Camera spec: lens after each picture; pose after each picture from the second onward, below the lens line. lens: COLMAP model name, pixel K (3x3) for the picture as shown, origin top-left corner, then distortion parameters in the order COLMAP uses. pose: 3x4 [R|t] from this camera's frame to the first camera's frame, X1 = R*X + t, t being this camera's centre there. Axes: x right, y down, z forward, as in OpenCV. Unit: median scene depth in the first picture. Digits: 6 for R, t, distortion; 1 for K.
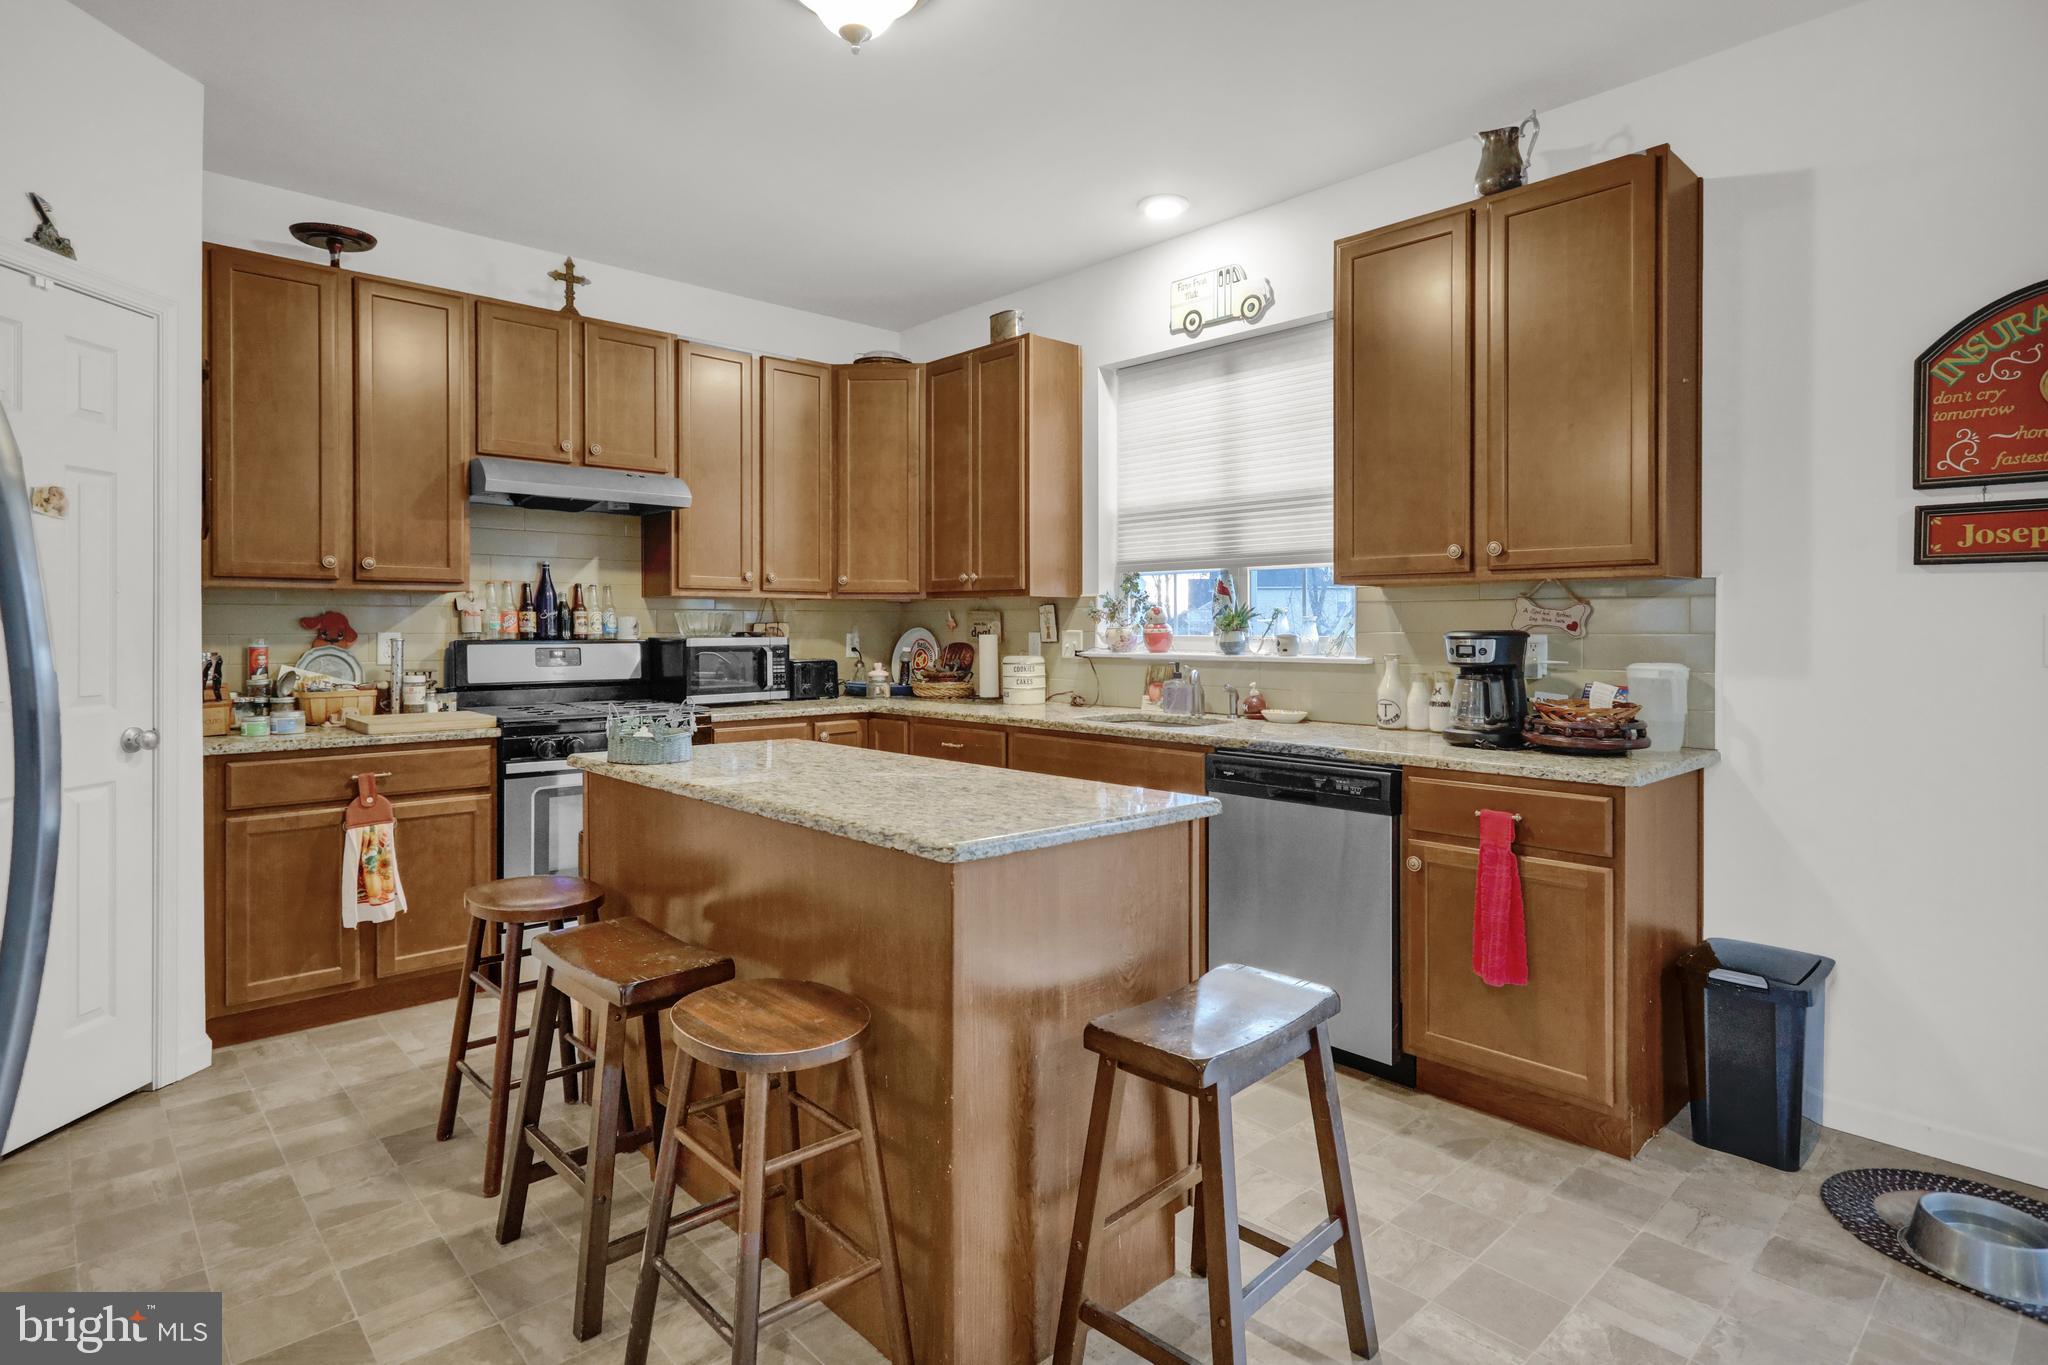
lens RADIAL K [[1088.7, 0, 1041.3], [0, 1088.7, 631.6], [0, 0, 1]] dist [0.002004, 0.001923]
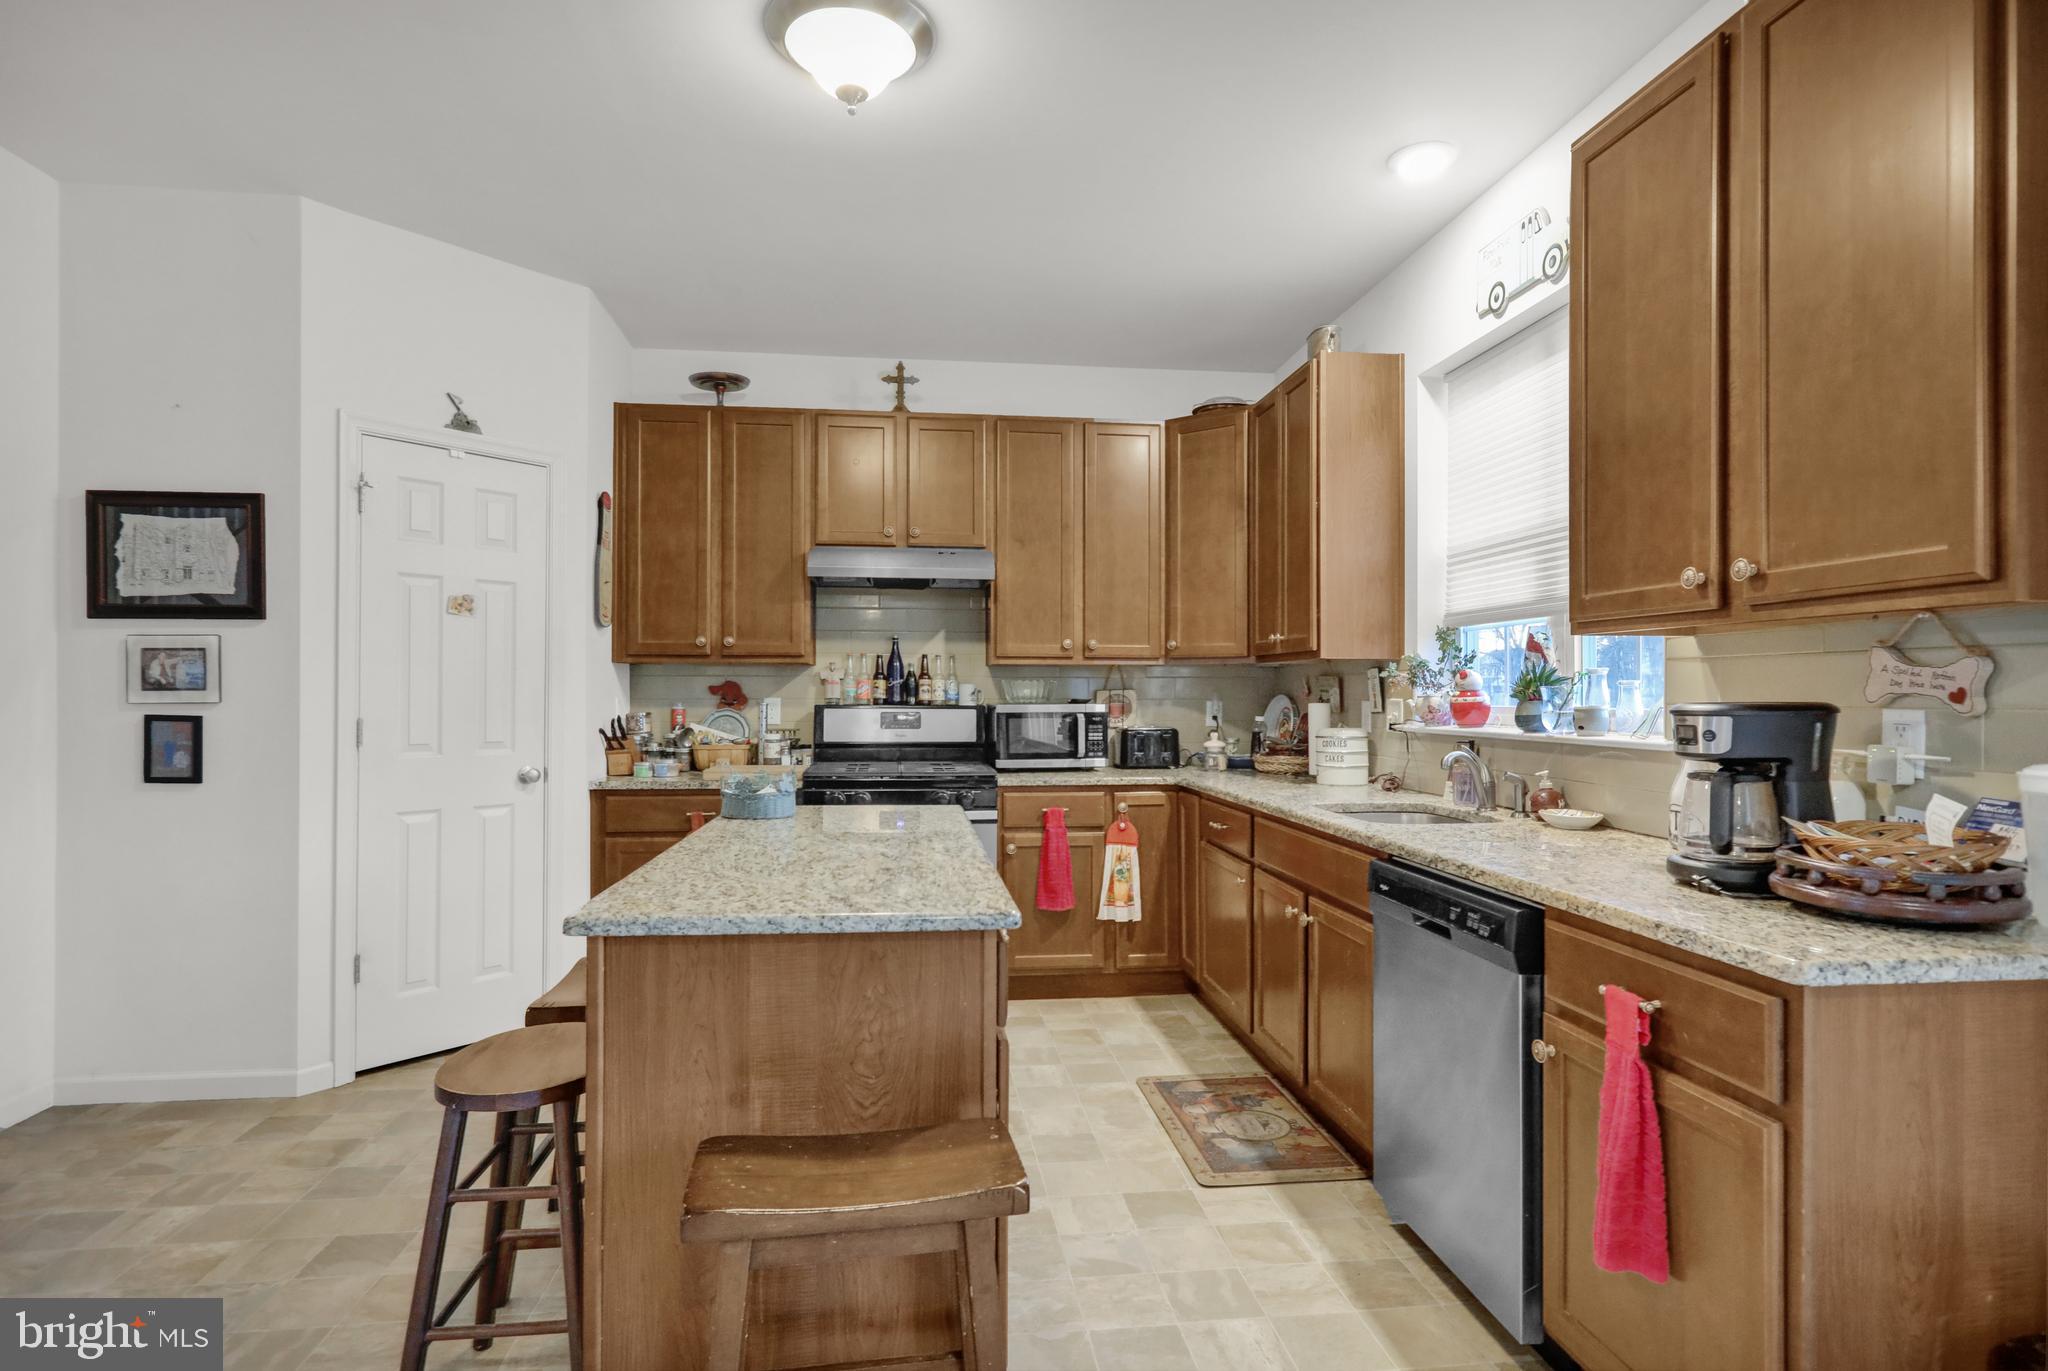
lens RADIAL K [[1088.7, 0, 1017.3], [0, 1088.7, 693.3], [0, 0, 1]] dist [0.002004, 0.001923]
pose [[0.799362, 0.001609, -0.600847, 0.360730], [-0.003944, 0.999989, -0.002569, -0.002466], [0.600837, 0.004424, 0.799360, 0.201610]]
